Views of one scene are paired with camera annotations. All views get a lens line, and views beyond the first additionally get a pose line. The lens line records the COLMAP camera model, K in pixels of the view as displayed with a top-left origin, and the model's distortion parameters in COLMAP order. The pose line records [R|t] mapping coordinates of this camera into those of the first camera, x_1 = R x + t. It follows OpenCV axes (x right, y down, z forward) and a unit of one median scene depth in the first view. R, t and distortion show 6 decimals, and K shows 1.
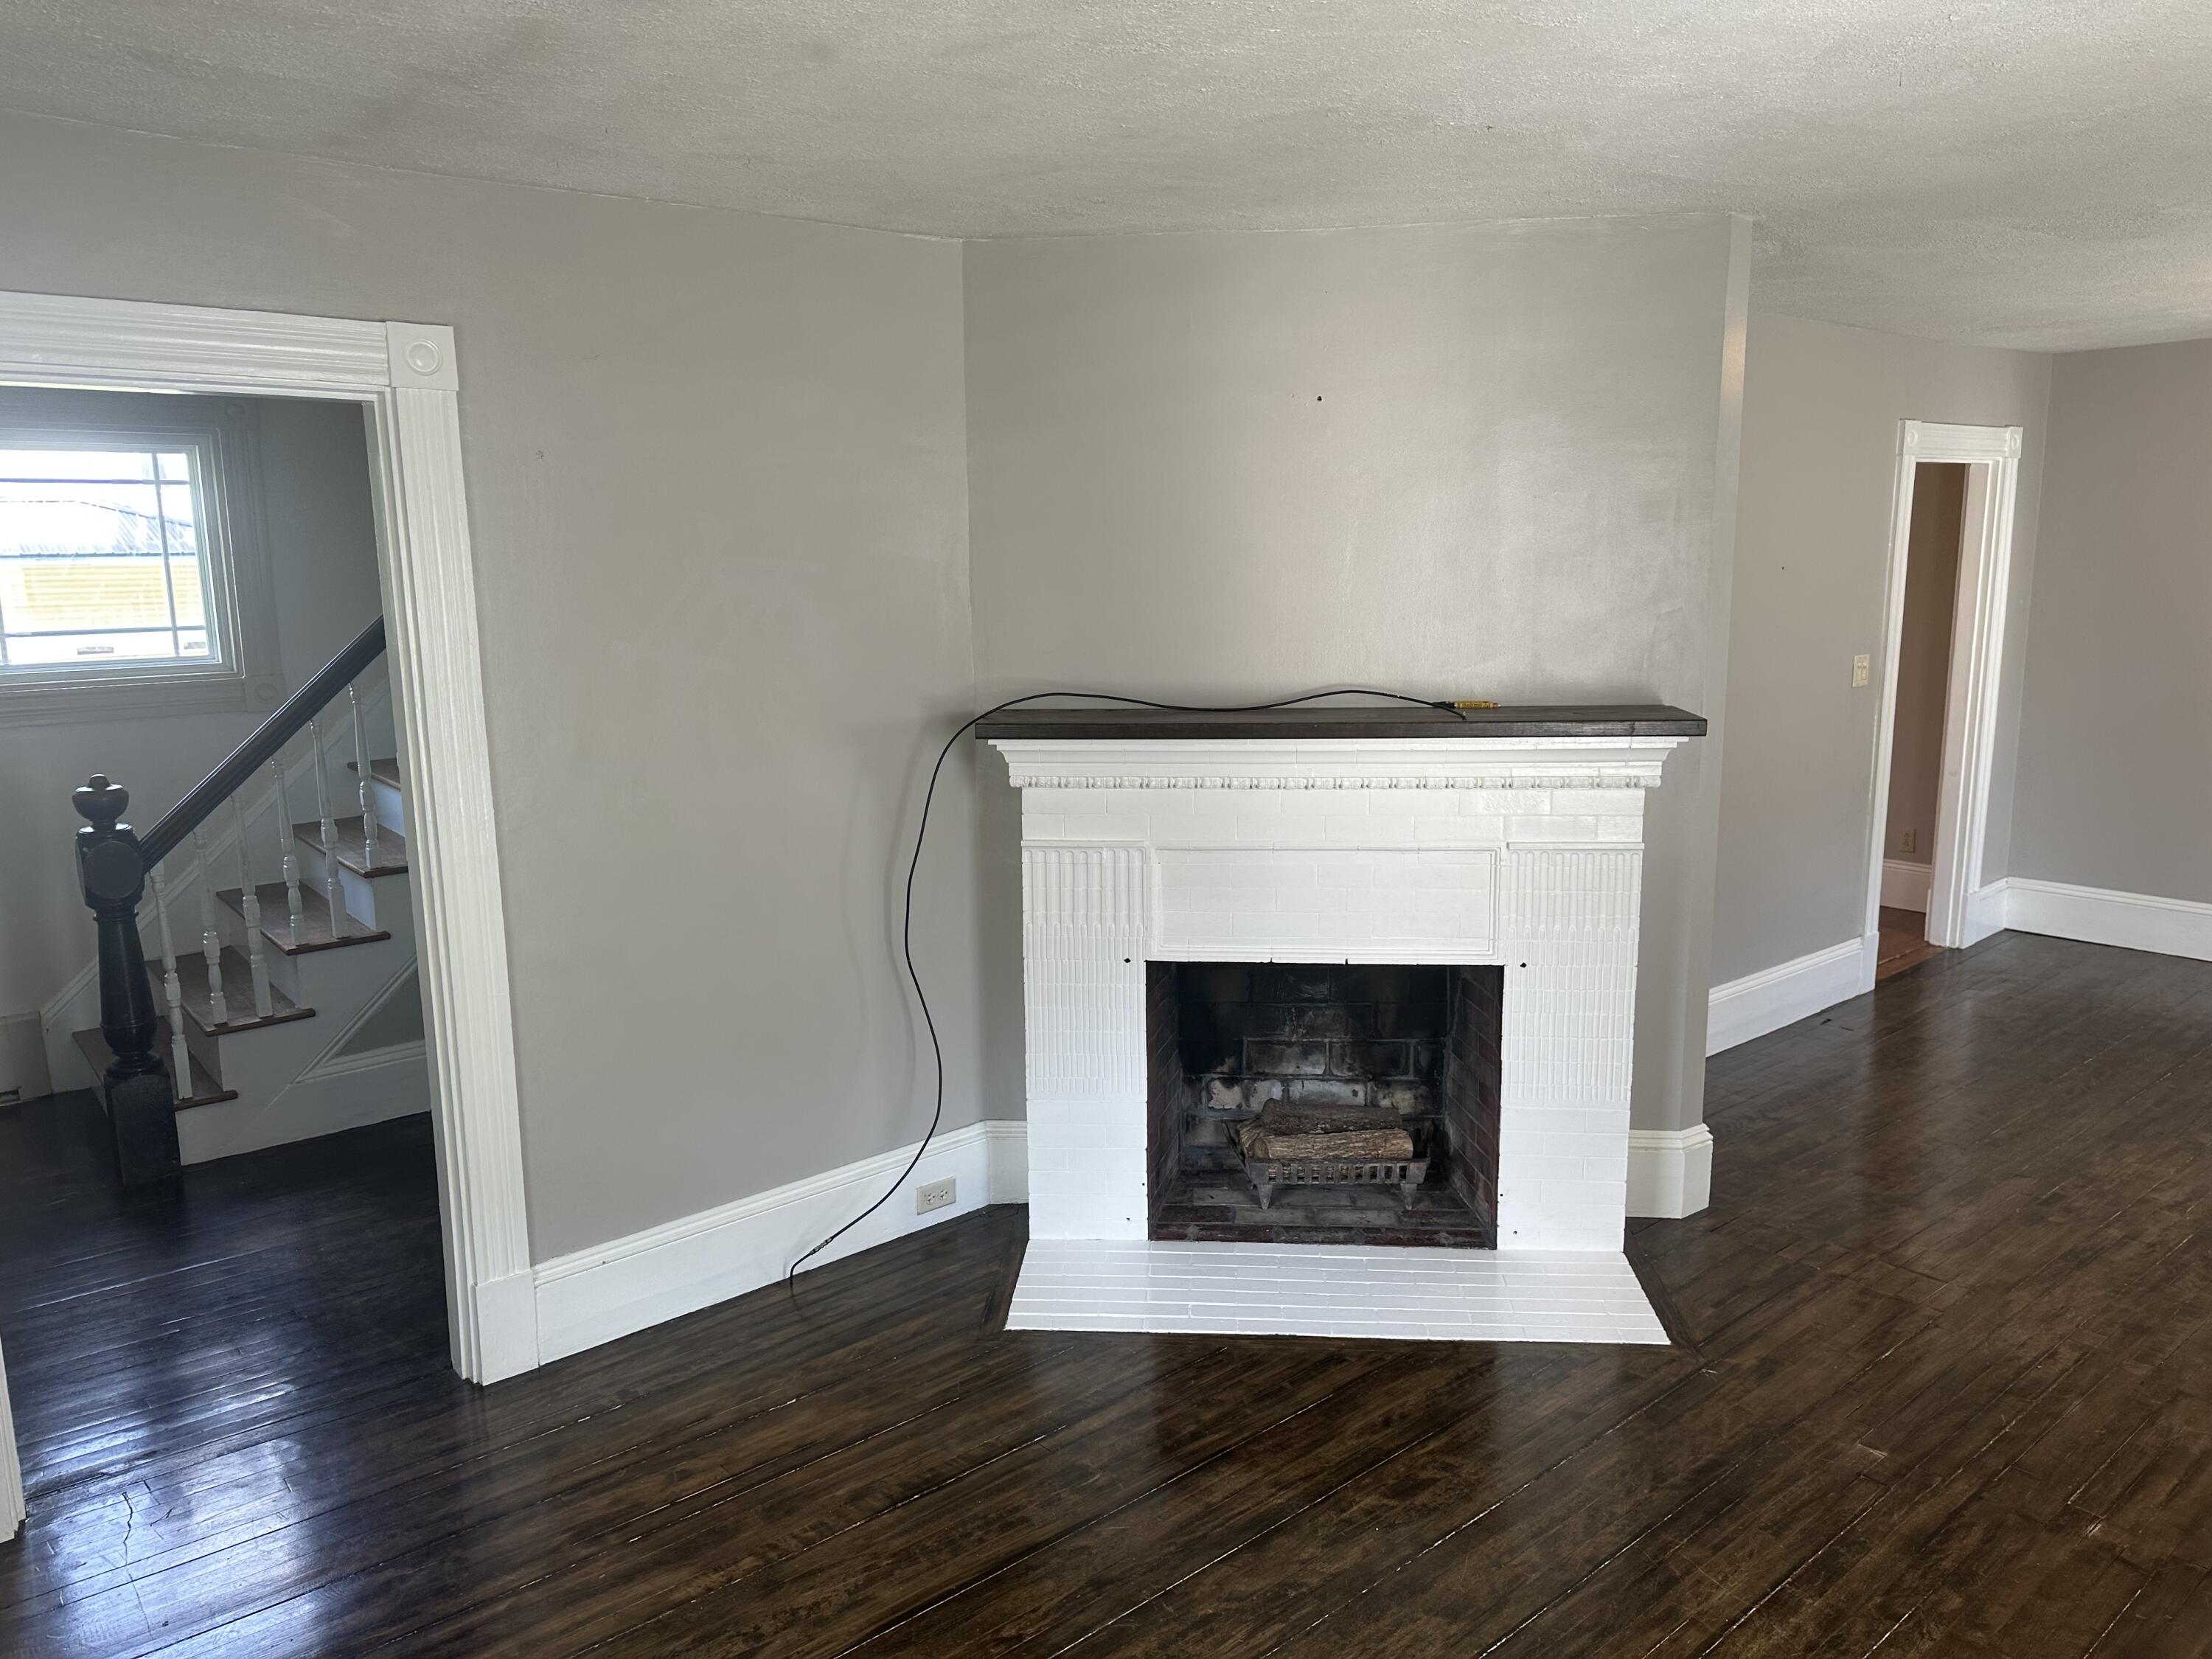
lens RADIAL K [[1608.3, 0, 1109.5], [0, 1608.3, 835.5], [0, 0, 1]] dist [-0.003289, 0.001752]
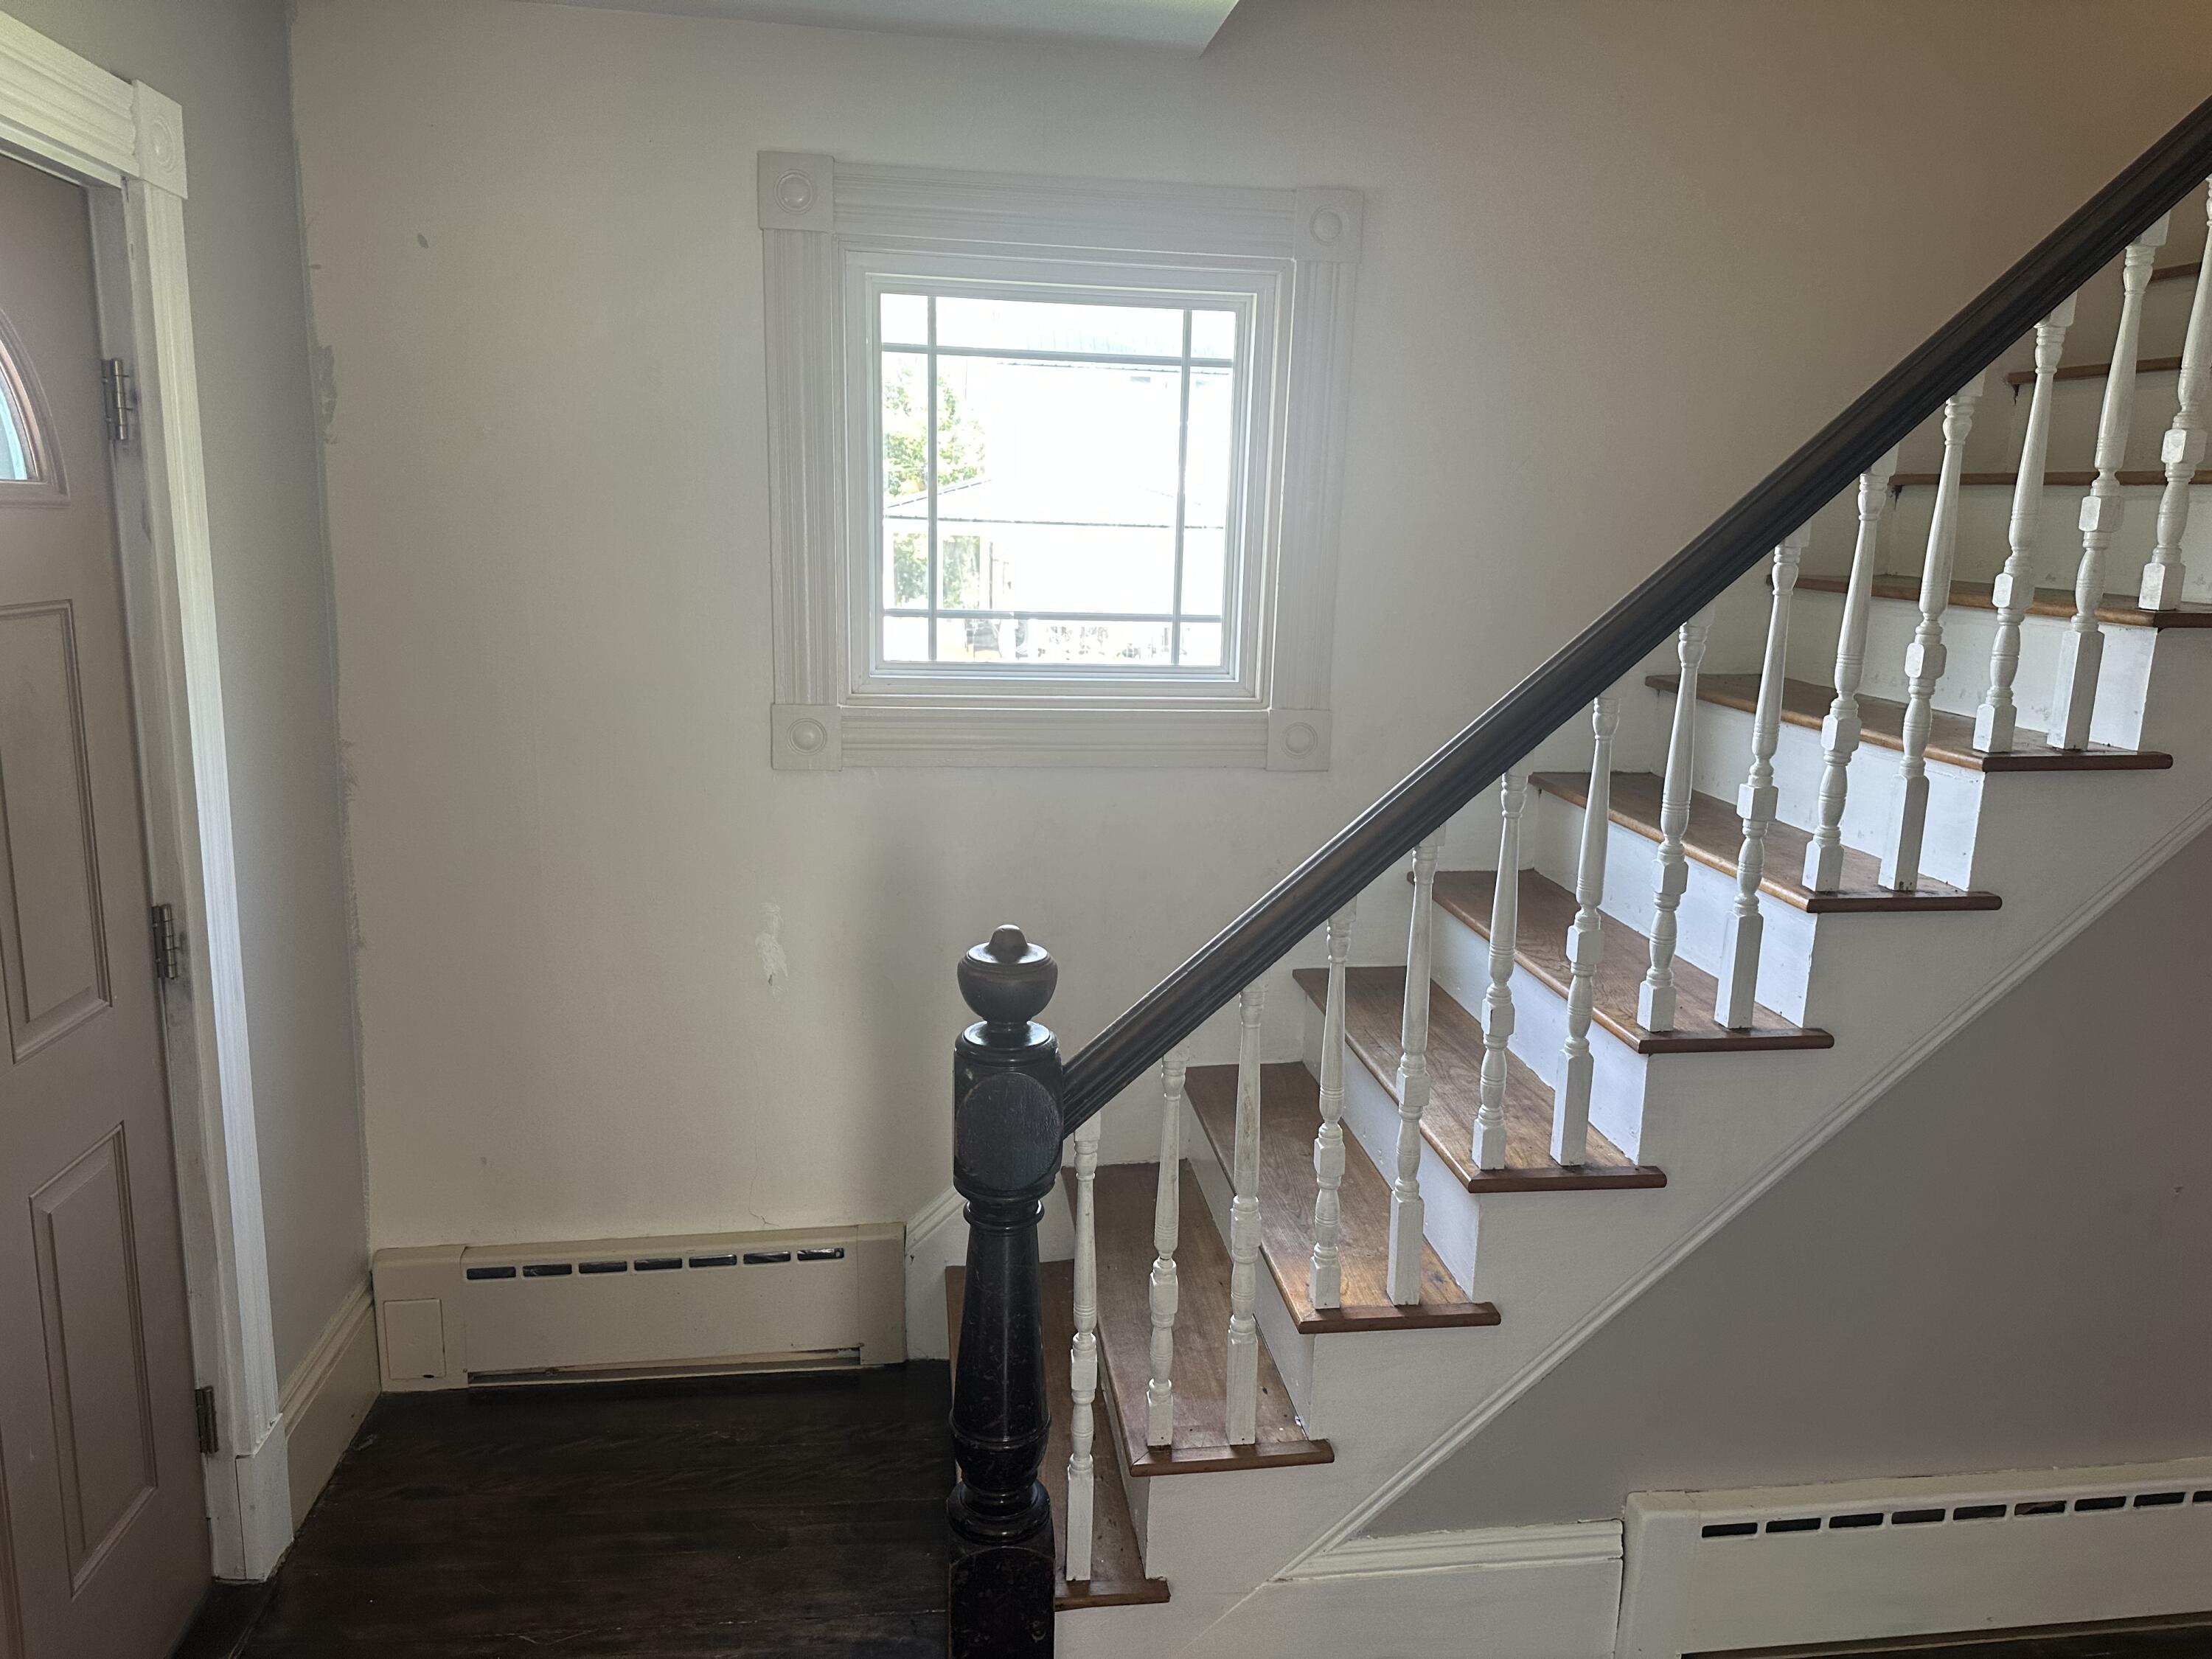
lens RADIAL K [[1547.8, 0, 1094.2], [0, 1547.8, 834.7], [0, 0, 1]] dist [0.101772, -0.127583]
pose [[0.843310, 0.136574, -0.519784, -0.339918], [-0.129555, 0.990310, 0.050012, -0.084446], [0.521578, 0.025164, 0.852832, 0.566451]]
